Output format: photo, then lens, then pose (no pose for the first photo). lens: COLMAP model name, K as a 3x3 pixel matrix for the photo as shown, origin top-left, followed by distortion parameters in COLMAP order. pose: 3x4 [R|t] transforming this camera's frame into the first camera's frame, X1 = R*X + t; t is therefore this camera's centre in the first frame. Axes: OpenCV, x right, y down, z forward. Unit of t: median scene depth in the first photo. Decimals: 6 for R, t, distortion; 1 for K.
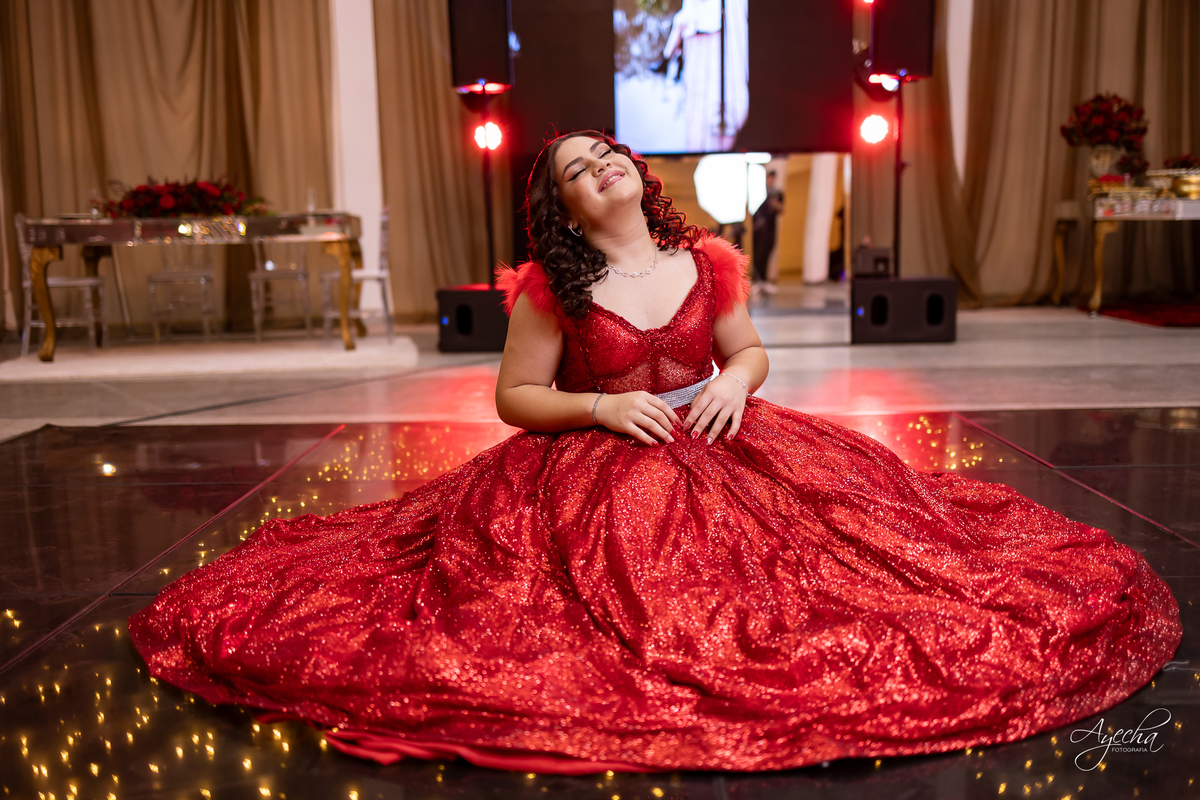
lens RADIAL K [[1241.2, 0, 600.0], [0, 1241.2, 400.0], [0, 0, 1]] dist [0.005917, 0.010240]
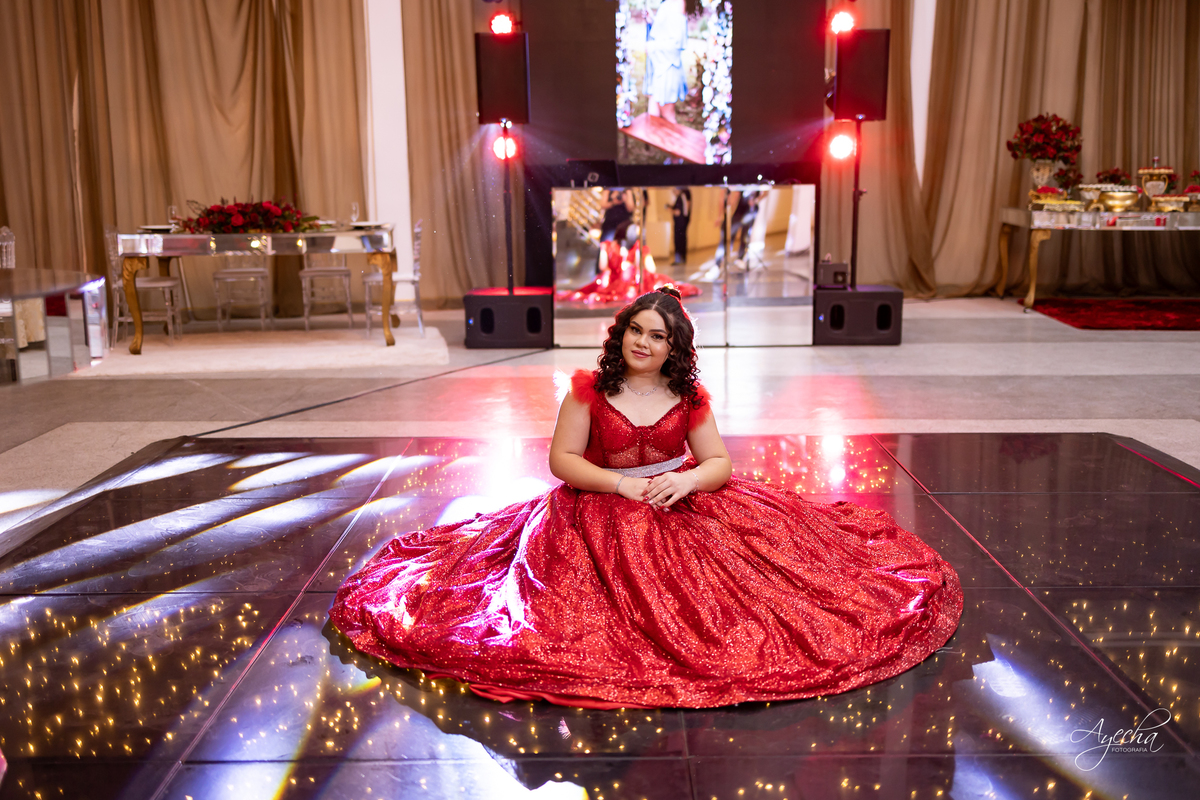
lens RADIAL K [[1210.9, 0, 600.0], [0, 1210.9, 400.0], [0, 0, 1]] dist [0.012641, 0.000655]
pose [[0.999920, 0.010642, 0.006841, -0.008950], [-0.010990, 0.998535, 0.052987, -0.052365], [-0.006267, -0.053058, 0.998572, -0.160888]]
